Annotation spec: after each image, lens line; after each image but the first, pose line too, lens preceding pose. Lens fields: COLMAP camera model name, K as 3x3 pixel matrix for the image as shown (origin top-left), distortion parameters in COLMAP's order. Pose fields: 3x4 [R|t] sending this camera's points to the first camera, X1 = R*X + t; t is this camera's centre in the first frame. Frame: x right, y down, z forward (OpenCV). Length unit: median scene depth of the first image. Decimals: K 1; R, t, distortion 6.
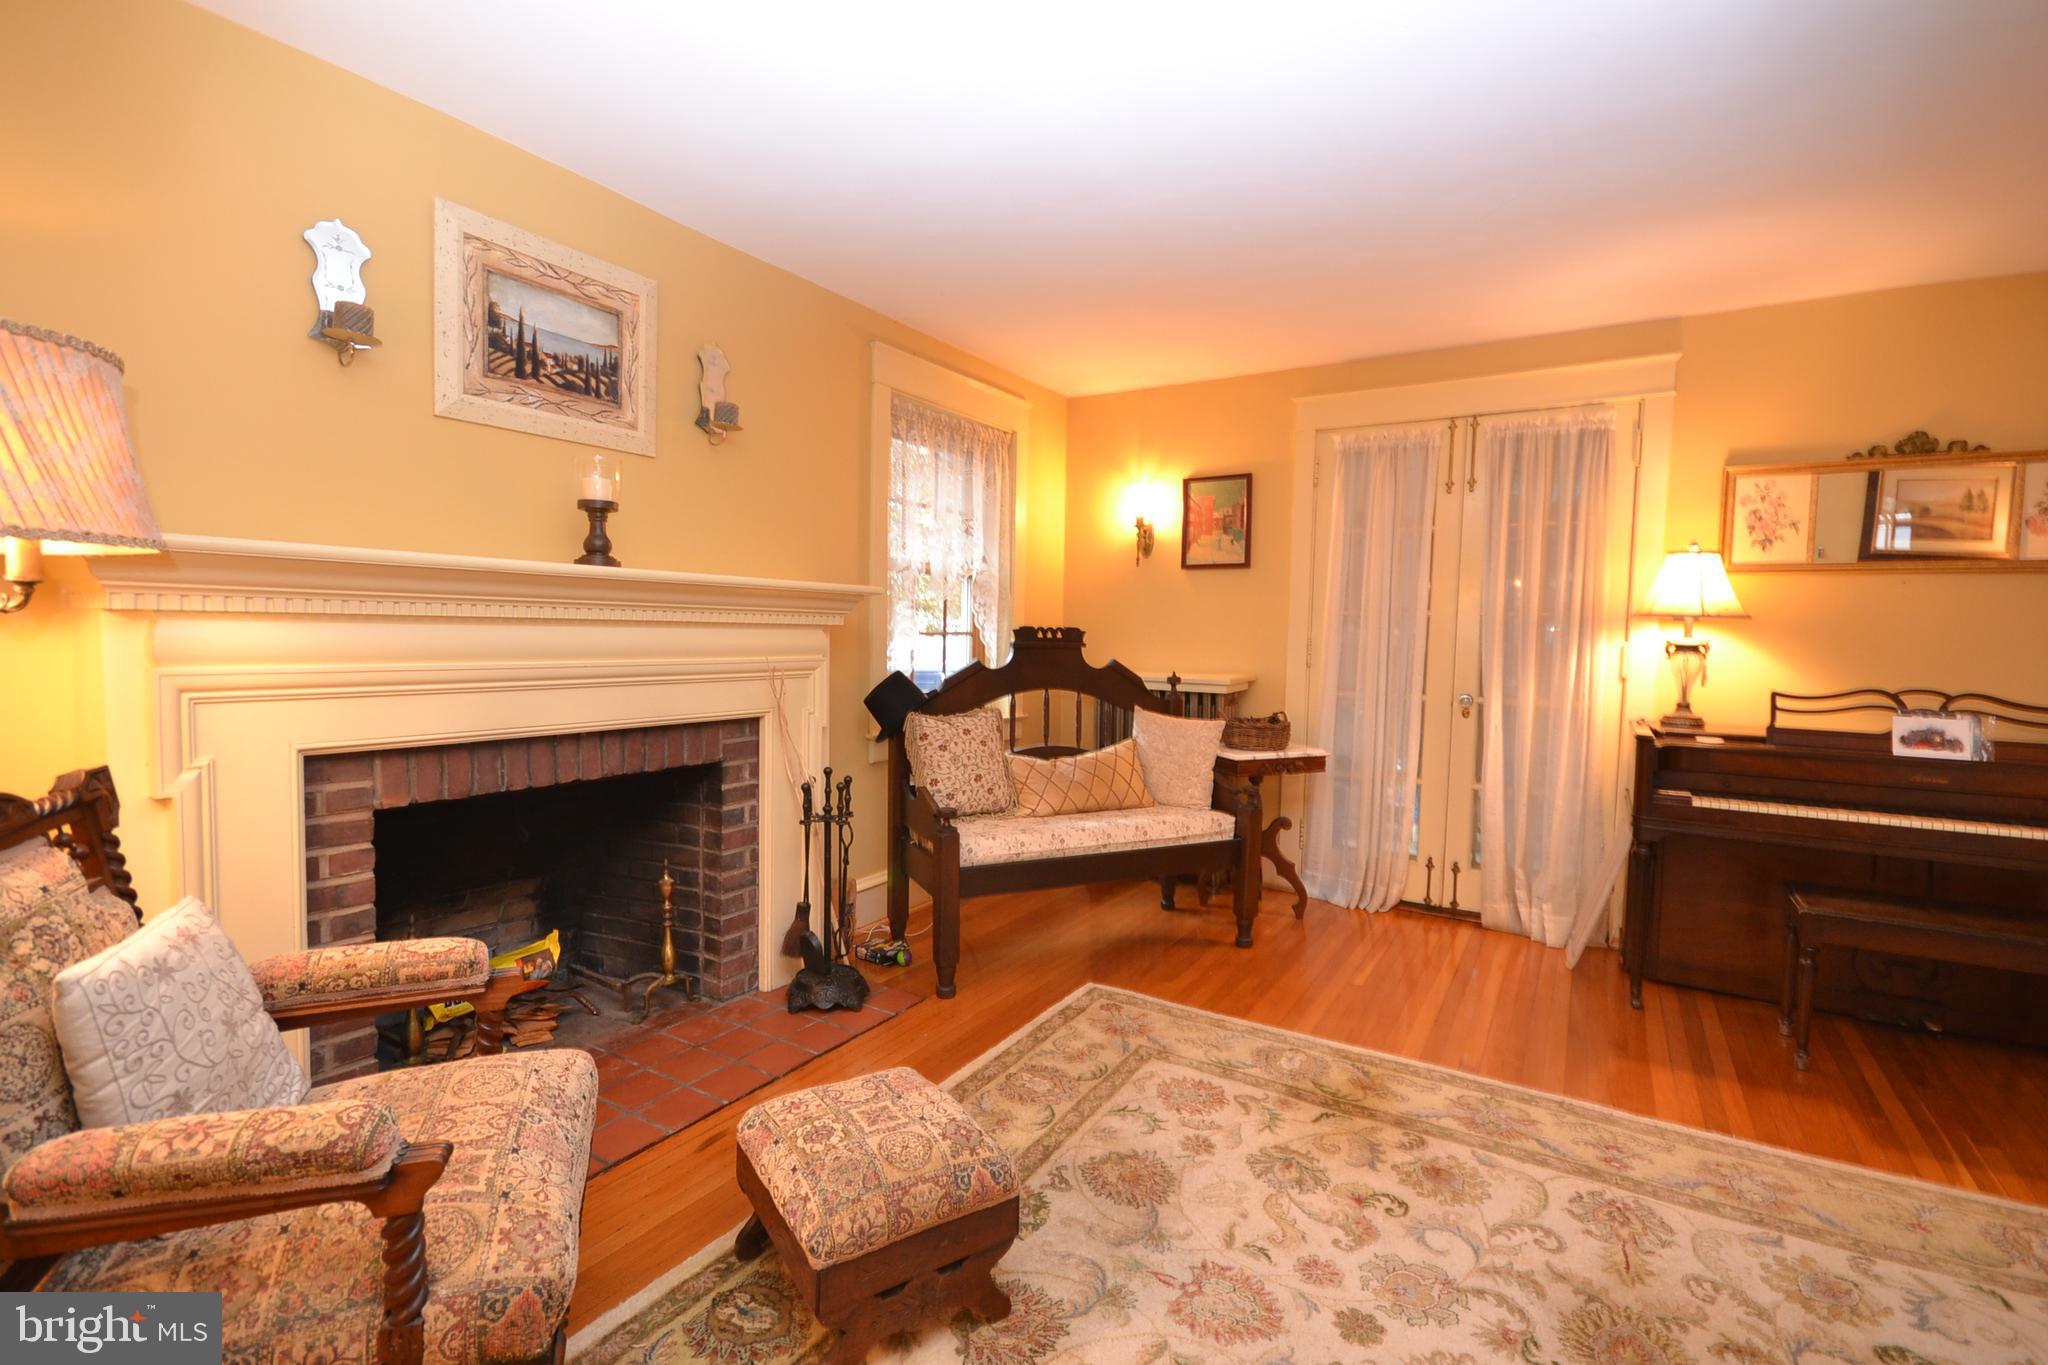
lens RADIAL K [[915.5, 0, 1018.1], [0, 915.5, 679.4], [0, 0, 1]] dist [0.007072, -0.008683]
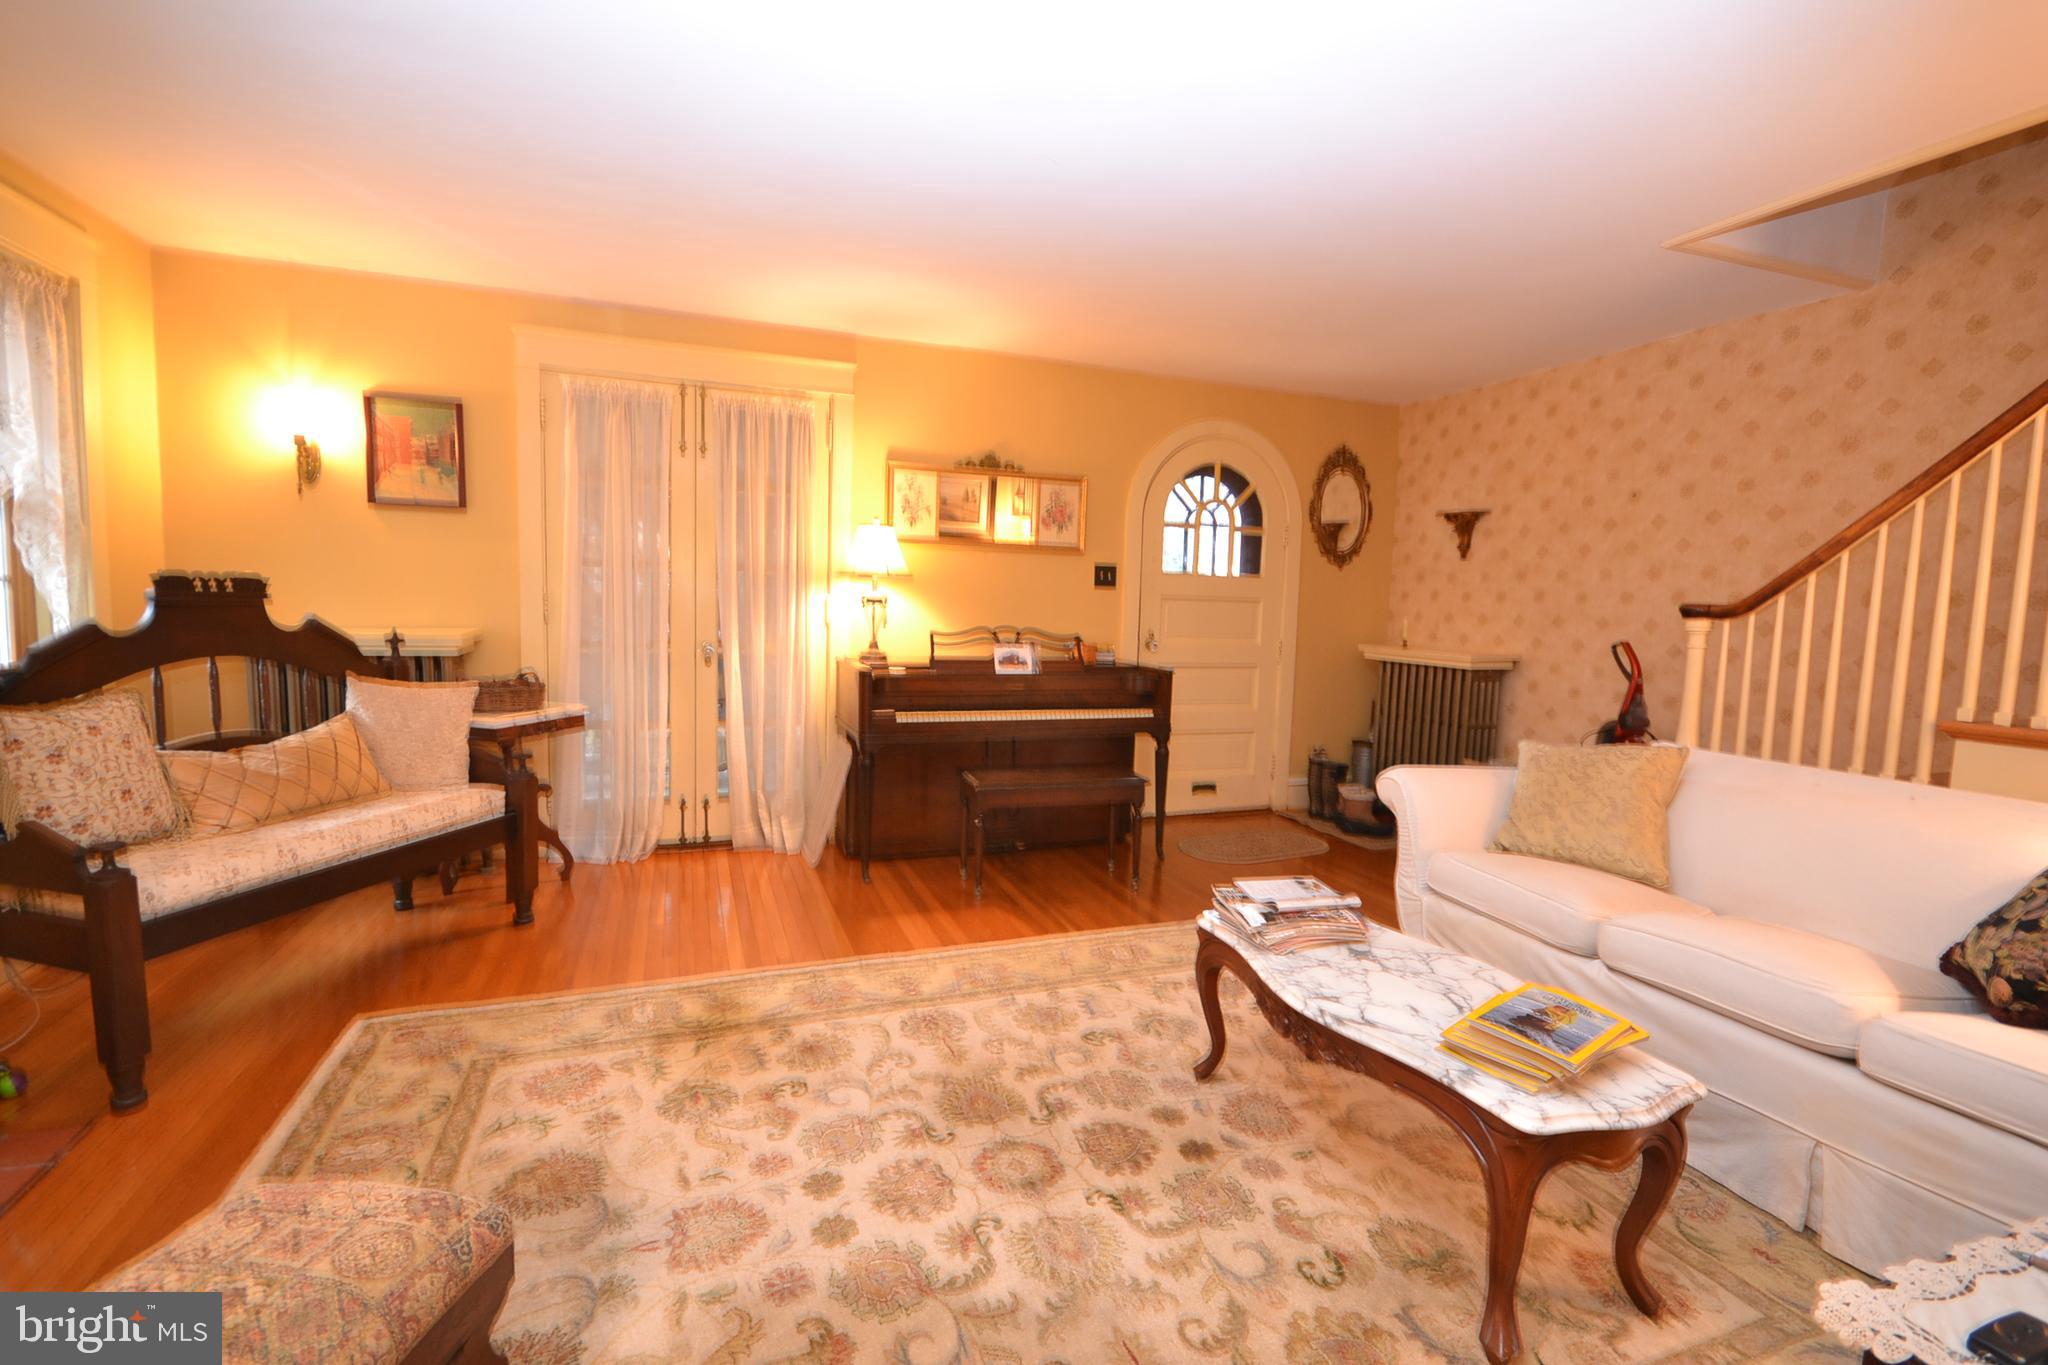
lens RADIAL K [[915.5, 0, 1023.4], [0, 915.5, 681.7], [0, 0, 1]] dist [0.007072, -0.008683]
pose [[0.609164, -0.074336, 0.789553, -0.201090], [0.027625, 0.996982, 0.072551, -0.009389], [-0.792563, -0.022384, 0.609379, 0.052632]]
